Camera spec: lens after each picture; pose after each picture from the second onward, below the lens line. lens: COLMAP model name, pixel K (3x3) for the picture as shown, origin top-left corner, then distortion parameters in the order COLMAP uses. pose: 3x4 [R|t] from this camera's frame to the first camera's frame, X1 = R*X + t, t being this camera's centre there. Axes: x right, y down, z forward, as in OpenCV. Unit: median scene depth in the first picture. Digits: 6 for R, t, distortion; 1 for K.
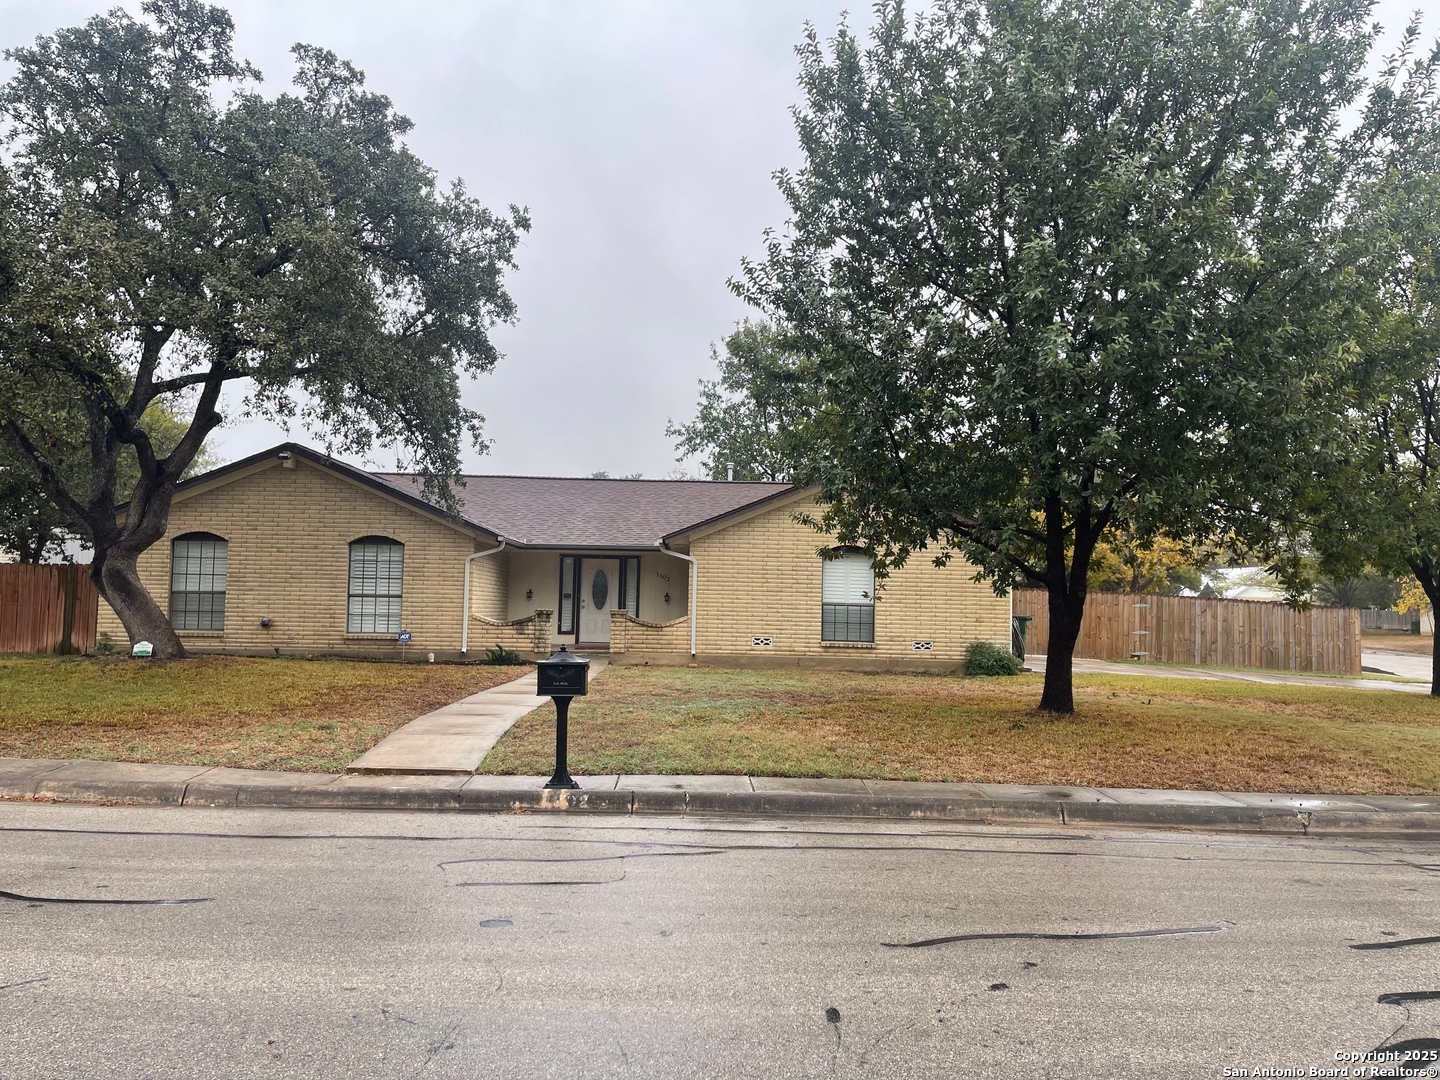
lens RADIAL K [[1082.8, 0, 724.6], [0, 1082.8, 547.8], [0, 0, 1]] dist [0.077703, -0.100483]
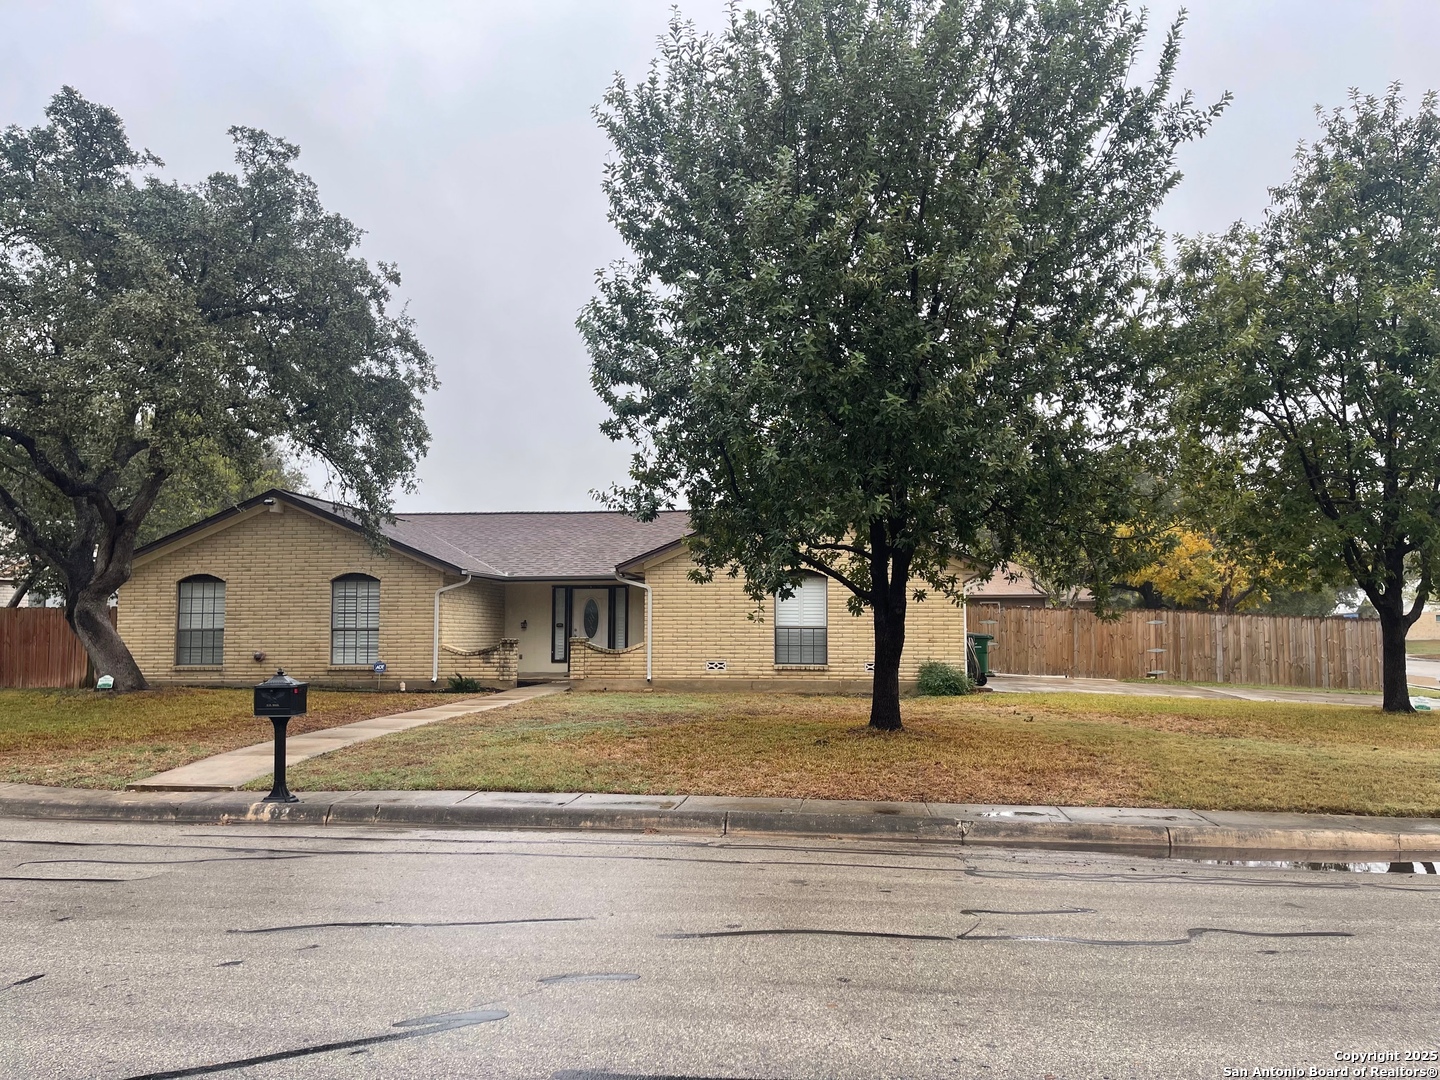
lens RADIAL K [[1082.8, 0, 738.3], [0, 1082.8, 558.5], [0, 0, 1]] dist [0.077703, -0.100483]
pose [[0.990808, -0.030728, -0.131739, 0.463270], [0.028488, 0.999416, -0.018856, 0.012721], [0.132242, 0.014929, 0.991105, -0.022528]]
